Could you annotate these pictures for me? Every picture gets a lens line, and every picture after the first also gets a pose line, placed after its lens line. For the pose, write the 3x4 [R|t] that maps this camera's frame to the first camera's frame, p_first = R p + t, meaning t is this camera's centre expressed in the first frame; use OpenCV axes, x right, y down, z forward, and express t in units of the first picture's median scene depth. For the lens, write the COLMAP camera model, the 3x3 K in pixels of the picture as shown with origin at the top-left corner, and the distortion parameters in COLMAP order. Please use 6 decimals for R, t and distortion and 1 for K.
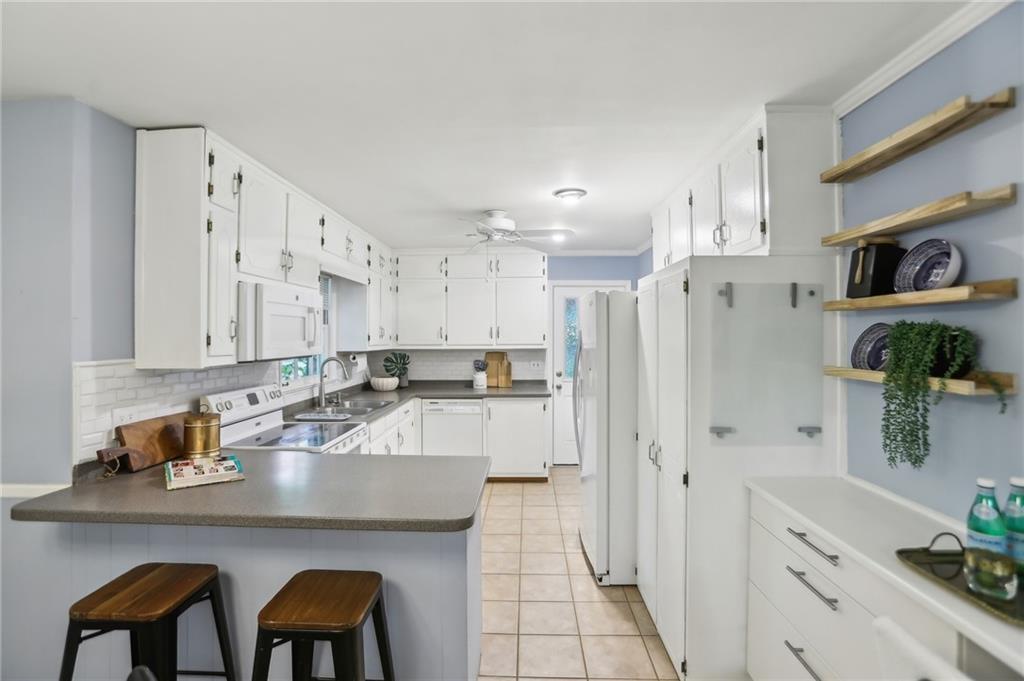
lens RADIAL K [[473.4, 0, 505.8], [0, 473.4, 326.9], [0, 0, 1]] dist [-0.063517, 0.021071]
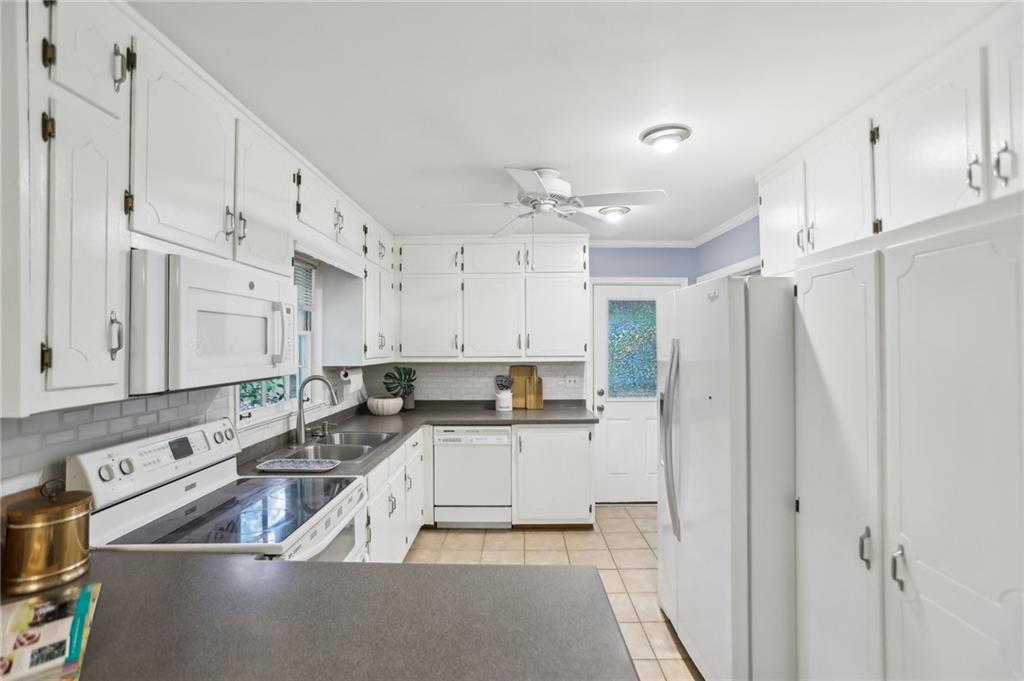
lens RADIAL K [[473.4, 0, 513.5], [0, 473.4, 341.6], [0, 0, 1]] dist [-0.063517, 0.021071]
pose [[0.999611, -0.000049, 0.027874, -0.097655], [-0.000297, 0.999923, 0.012401, 0.003744], [-0.027873, -0.012404, 0.999535, 0.314991]]
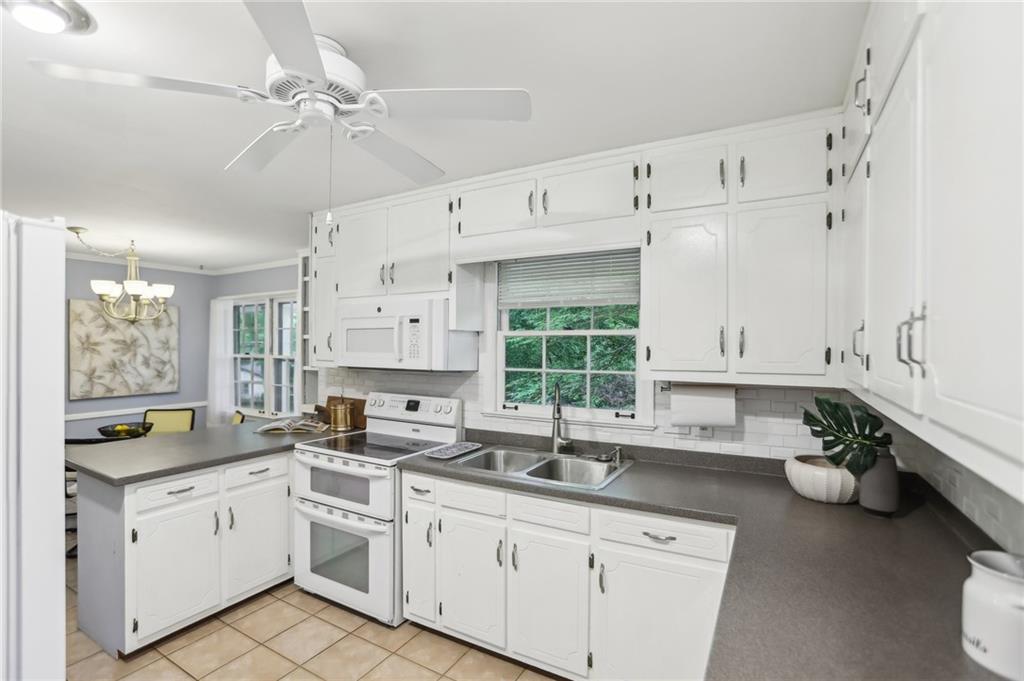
lens RADIAL K [[473.4, 0, 513.2], [0, 473.4, 344.7], [0, 0, 1]] dist [-0.063517, 0.021071]
pose [[-0.460094, 0.001417, -0.887869, 0.274459], [0.013885, 0.999888, -0.005599, 0.019462], [0.887762, -0.014904, -0.460062, 1.452873]]
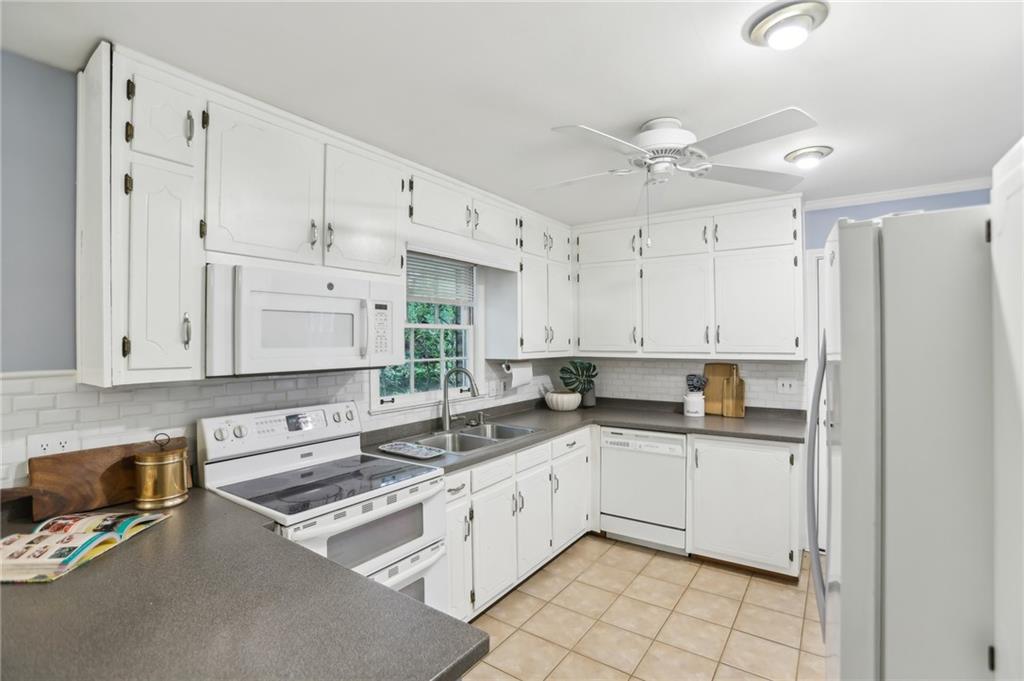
lens RADIAL K [[473.4, 0, 510.8], [0, 473.4, 333.2], [0, 0, 1]] dist [-0.063517, 0.021071]
pose [[0.842823, -0.005842, -0.538159, 0.139673], [0.009844, 0.999941, 0.004562, 0.007131], [0.538100, -0.009143, 0.842831, 0.461112]]
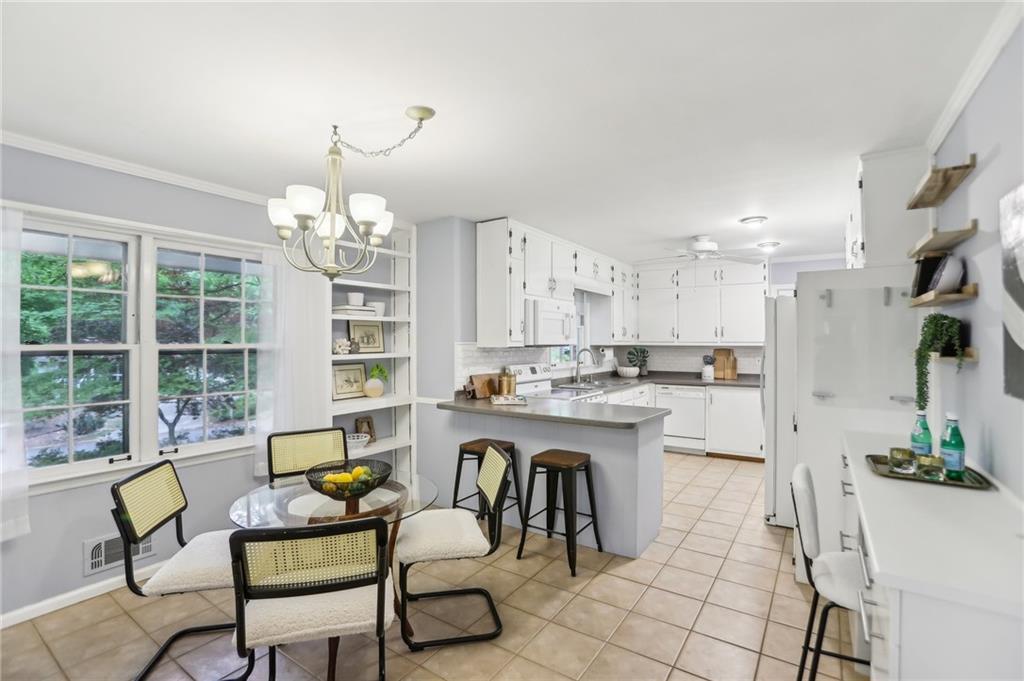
lens RADIAL K [[473.4, 0, 522.3], [0, 473.4, 334.9], [0, 0, 1]] dist [-0.063517, 0.021071]
pose [[0.860454, 0.000036, -0.509527, 0.227619], [0.003653, 0.999974, 0.006240, 0.016770], [0.509514, -0.007230, 0.860432, -0.380269]]
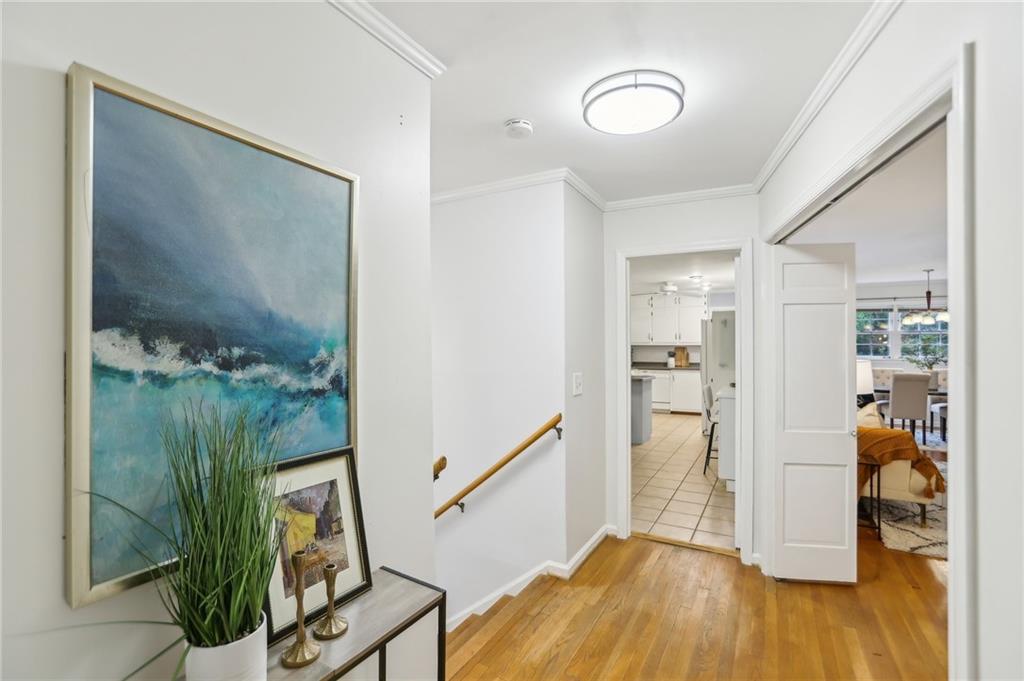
lens RADIAL K [[473.4, 0, 522.0], [0, 473.4, 339.5], [0, 0, 1]] dist [-0.063517, 0.021071]
pose [[0.898895, -0.003755, -0.438147, 0.365786], [0.009955, 0.999880, 0.011854, -0.005568], [0.438050, -0.015017, 0.898825, -1.461376]]
